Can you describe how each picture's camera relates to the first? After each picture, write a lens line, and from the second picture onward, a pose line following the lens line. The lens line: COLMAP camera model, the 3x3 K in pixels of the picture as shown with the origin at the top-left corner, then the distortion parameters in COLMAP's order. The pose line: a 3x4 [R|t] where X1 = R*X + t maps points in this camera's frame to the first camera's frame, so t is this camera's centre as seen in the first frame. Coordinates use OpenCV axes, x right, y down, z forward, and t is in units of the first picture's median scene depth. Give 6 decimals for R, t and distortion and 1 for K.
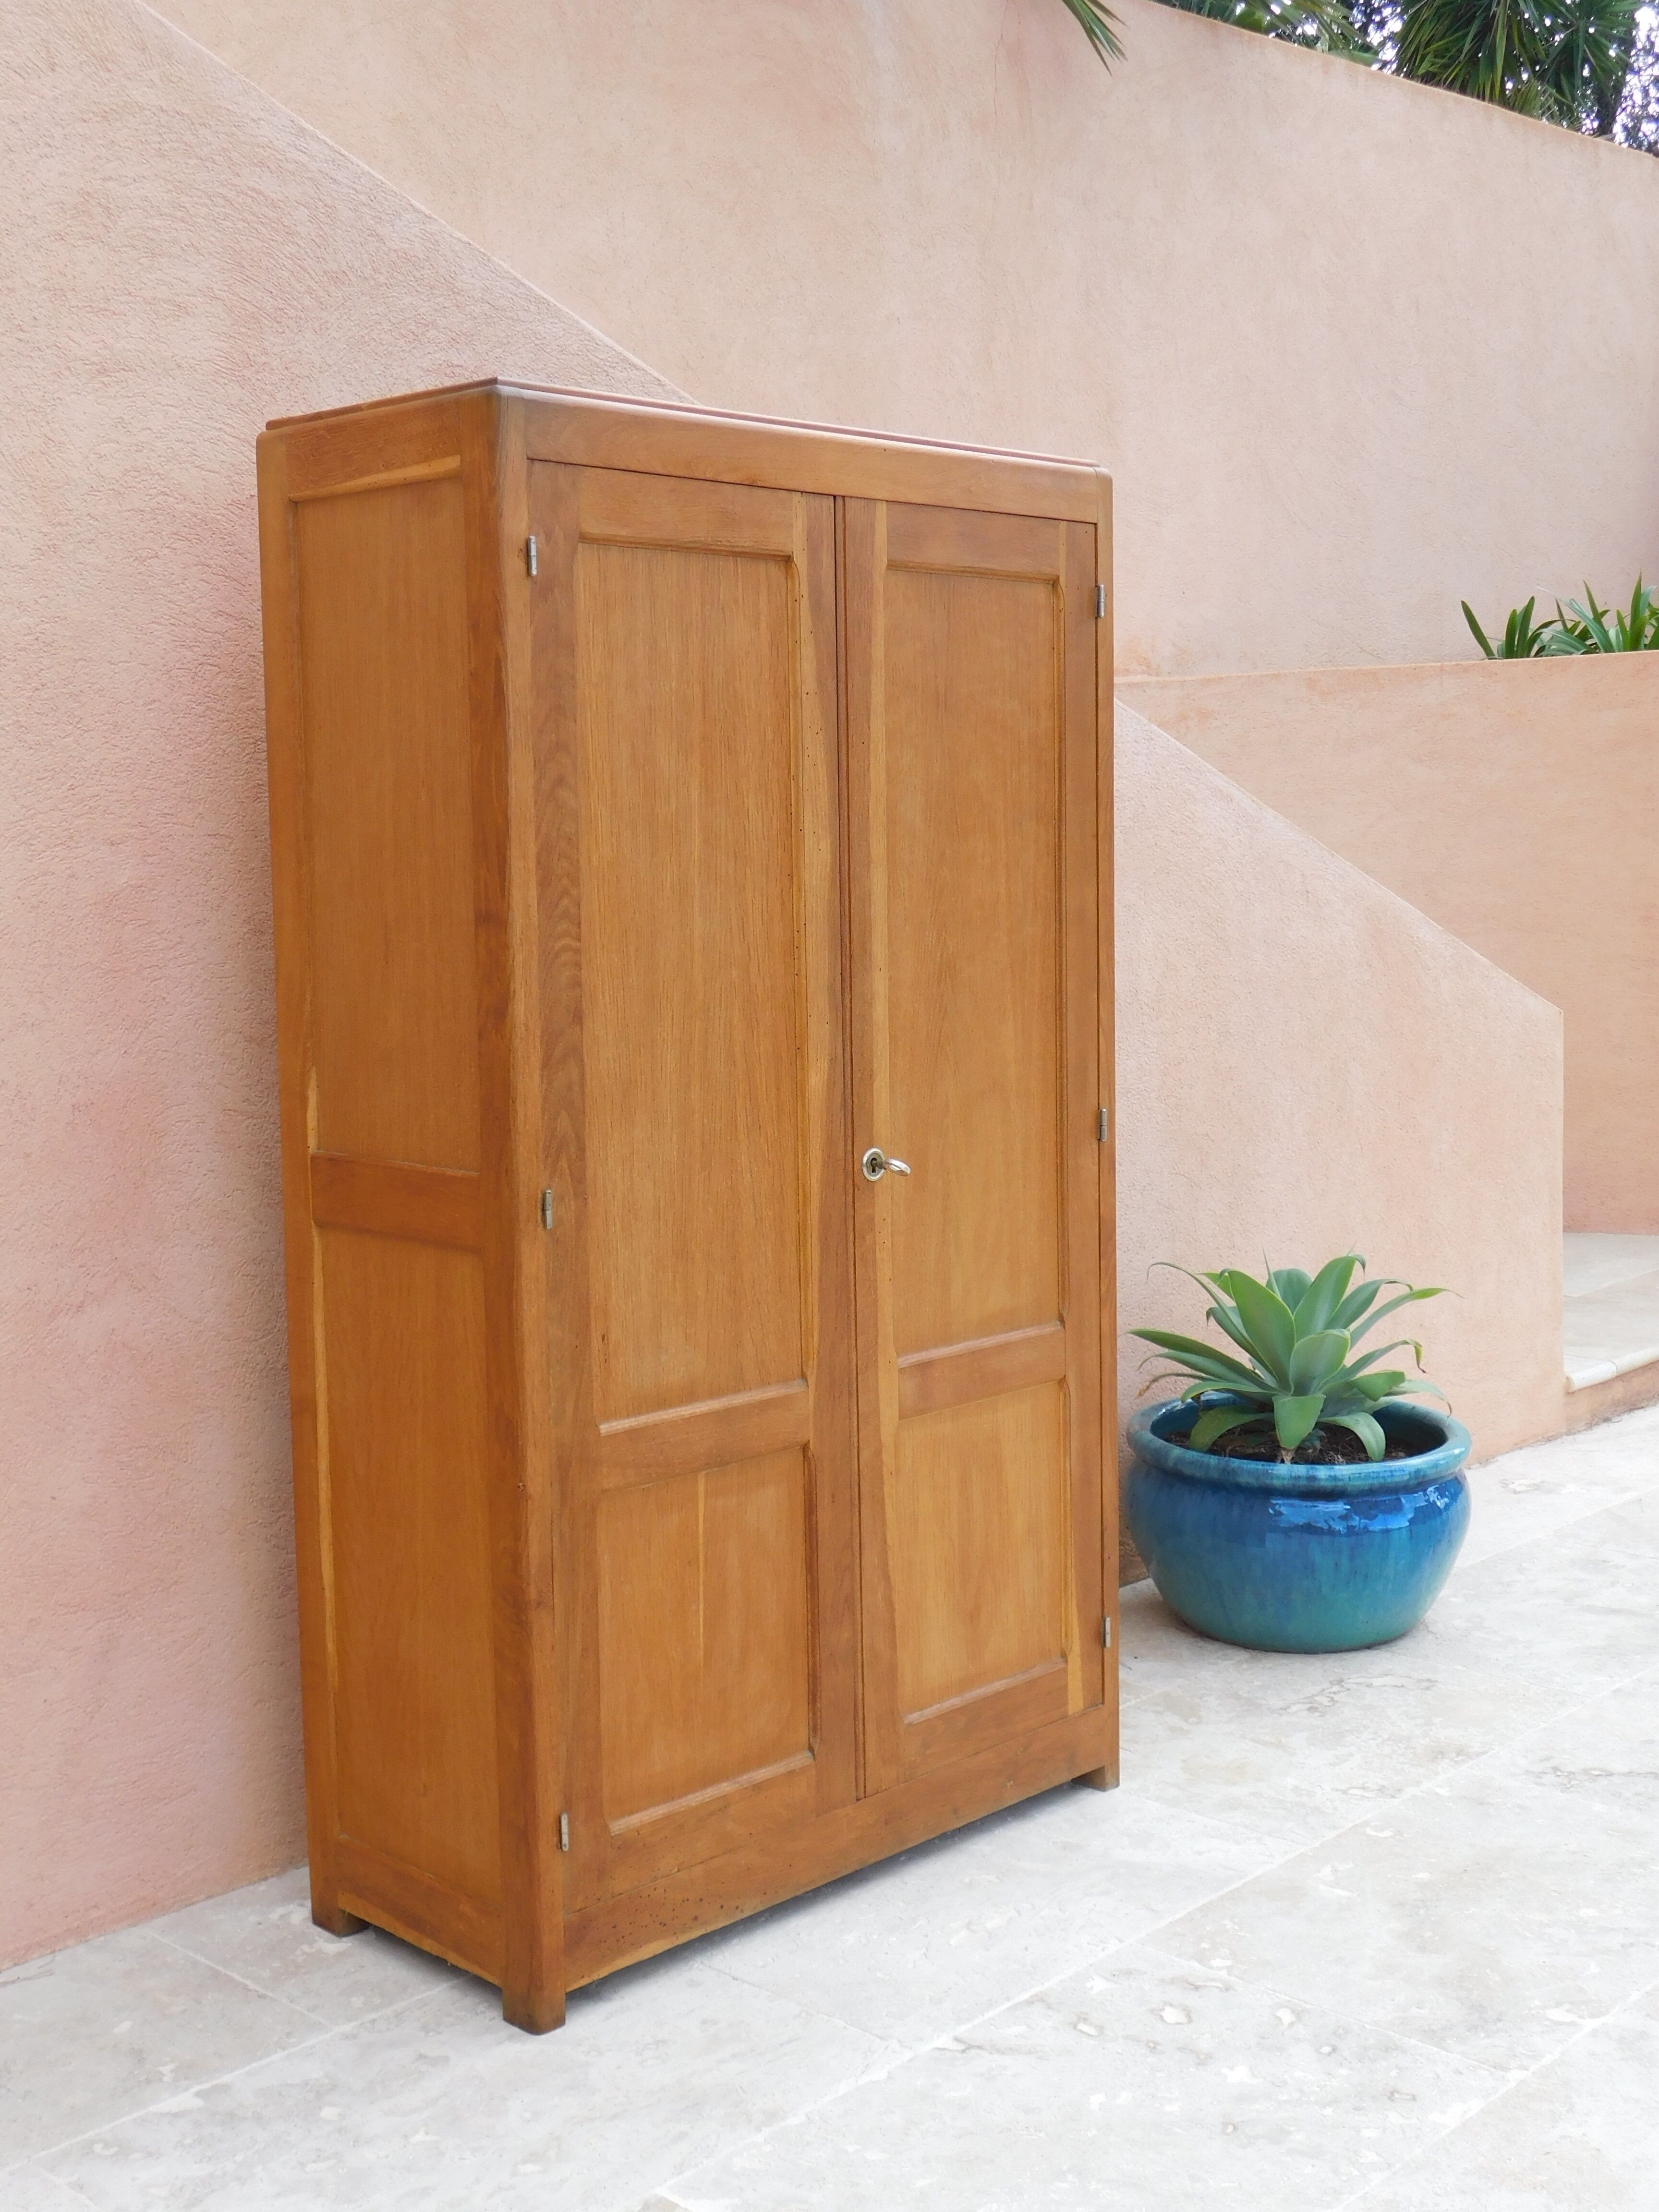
lens RADIAL K [[2598.9, 0, 827.2], [0, 2598.9, 1105.1], [0, 0, 1]] dist [0.027659, 0.000000]
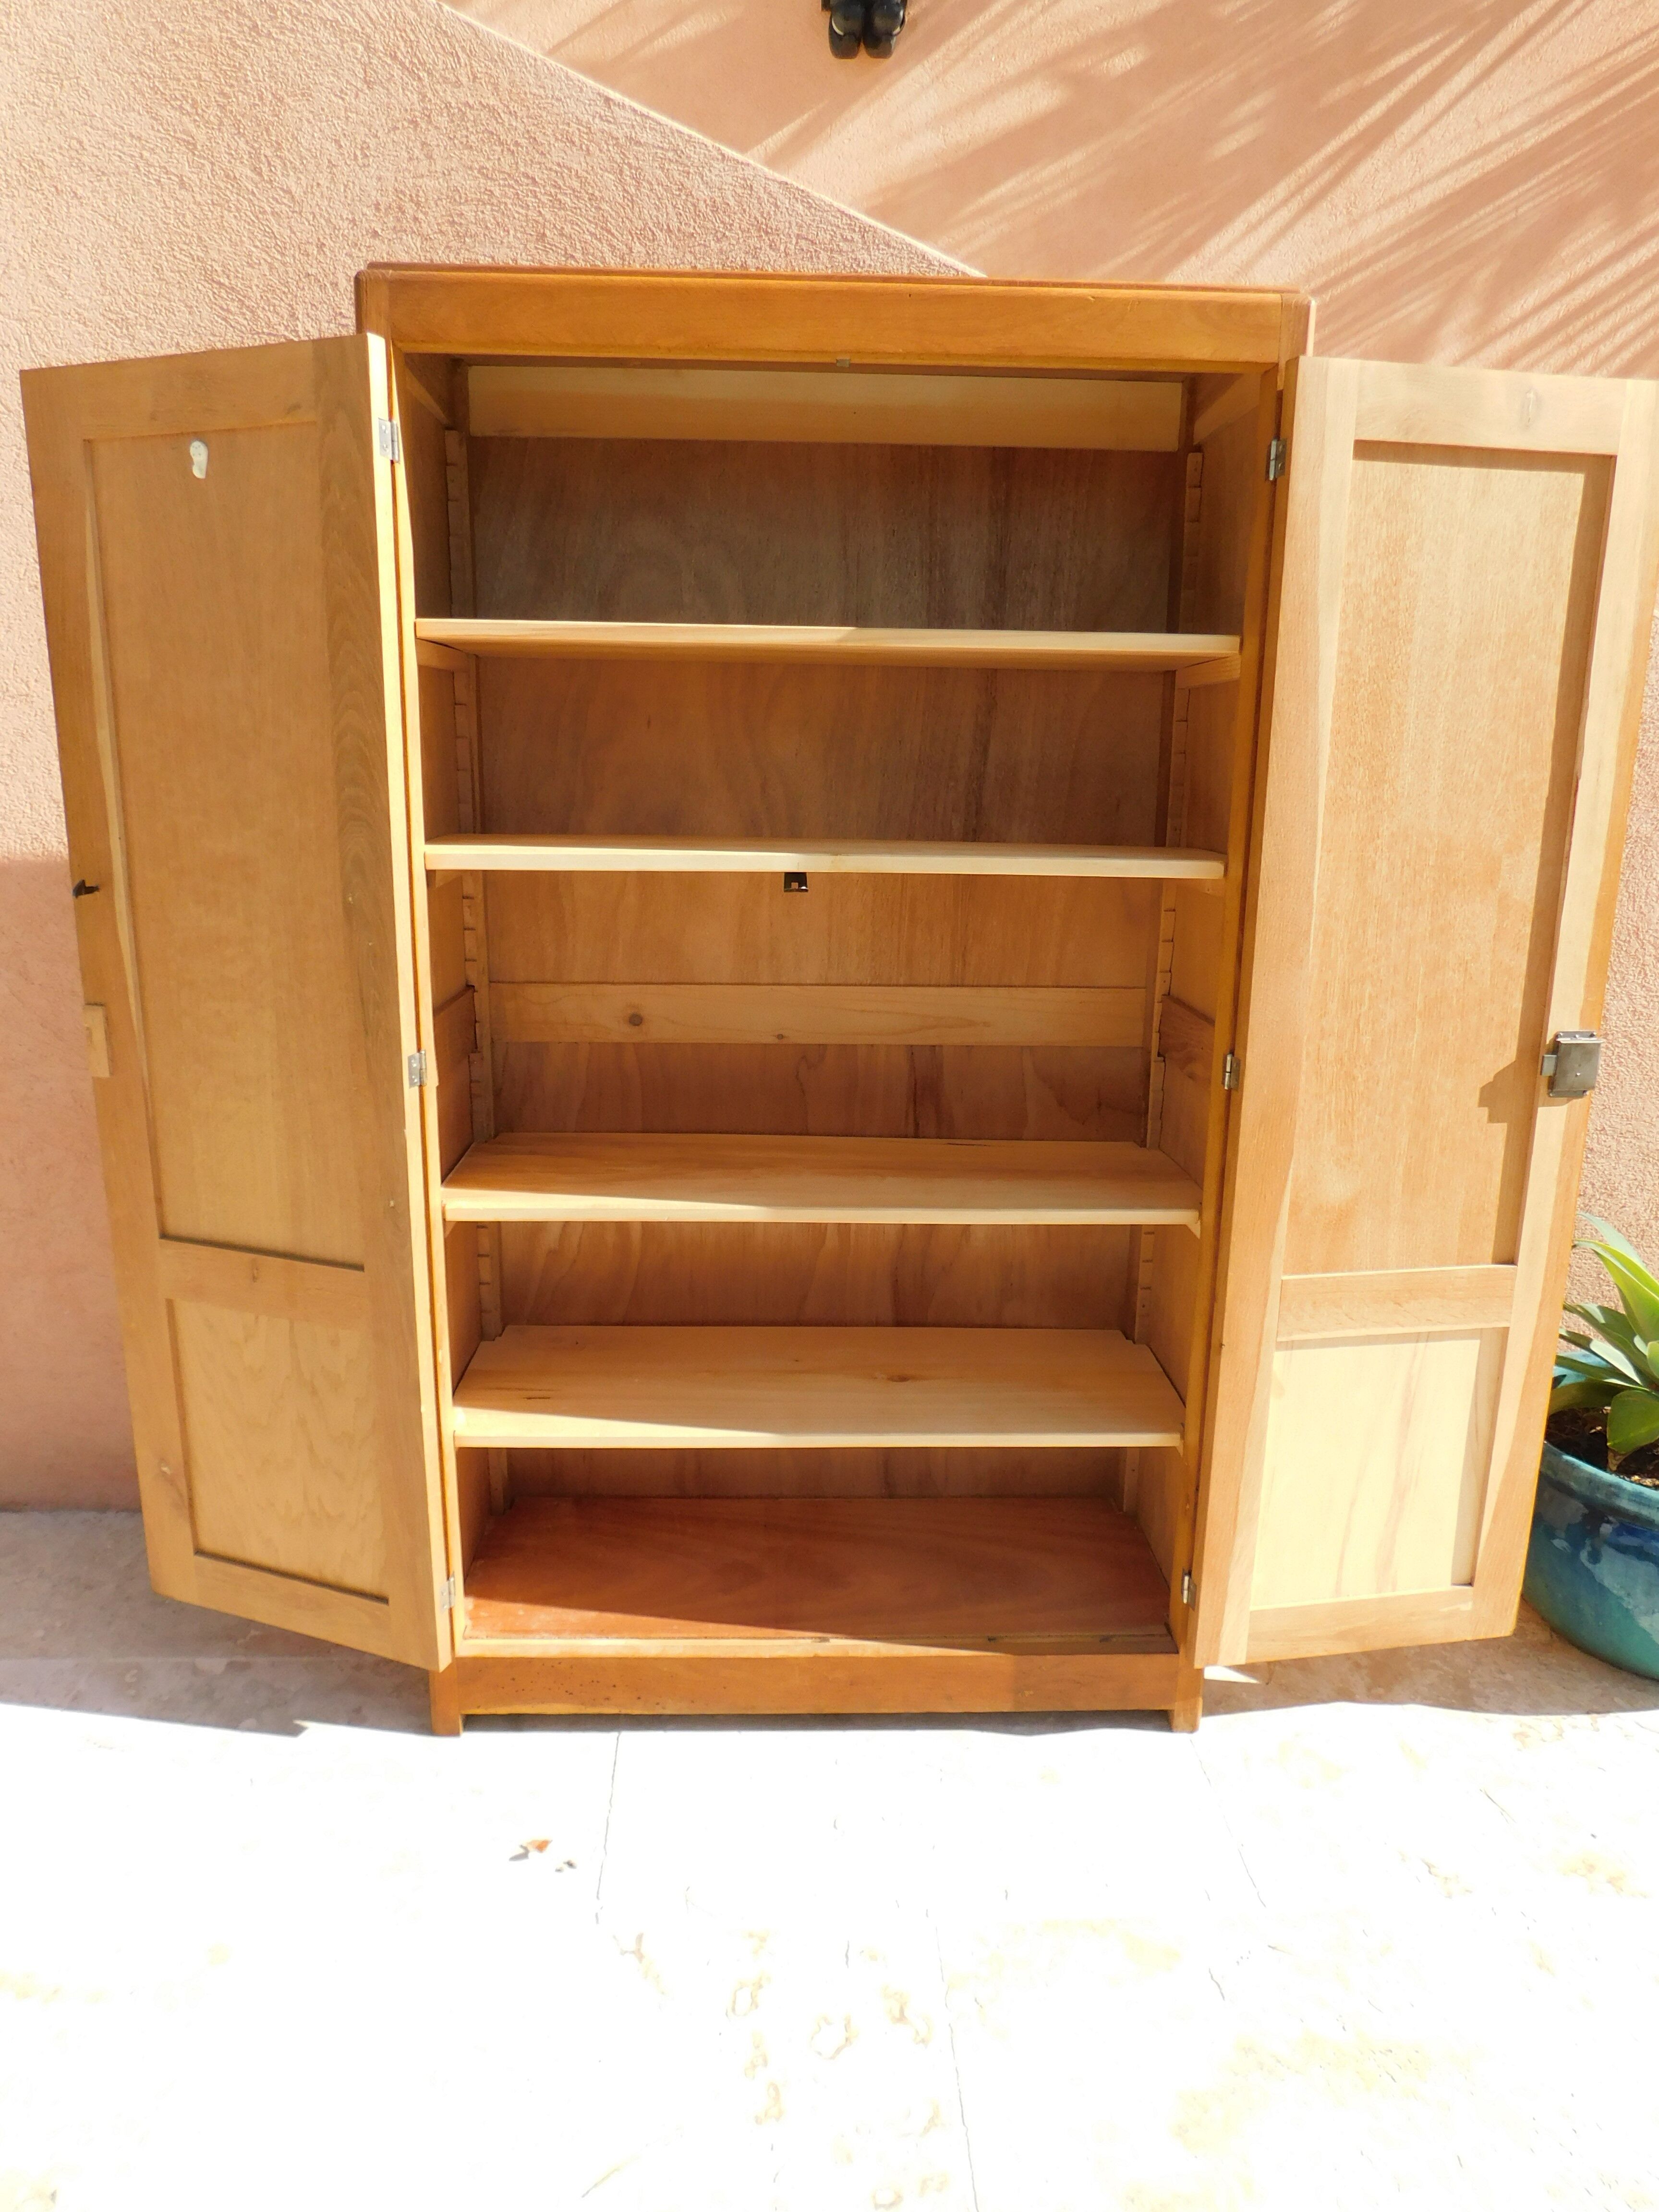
lens RADIAL K [[1469.0, 0, 821.9], [0, 1469.0, 1108.9], [0, 0, 1]] dist [-0.062394, 0.055360]
pose [[0.722721, 0.187585, -0.665196, 0.379582], [-0.099454, 0.980672, 0.168495, -0.056617], [0.683947, -0.055619, 0.727409, 0.591458]]
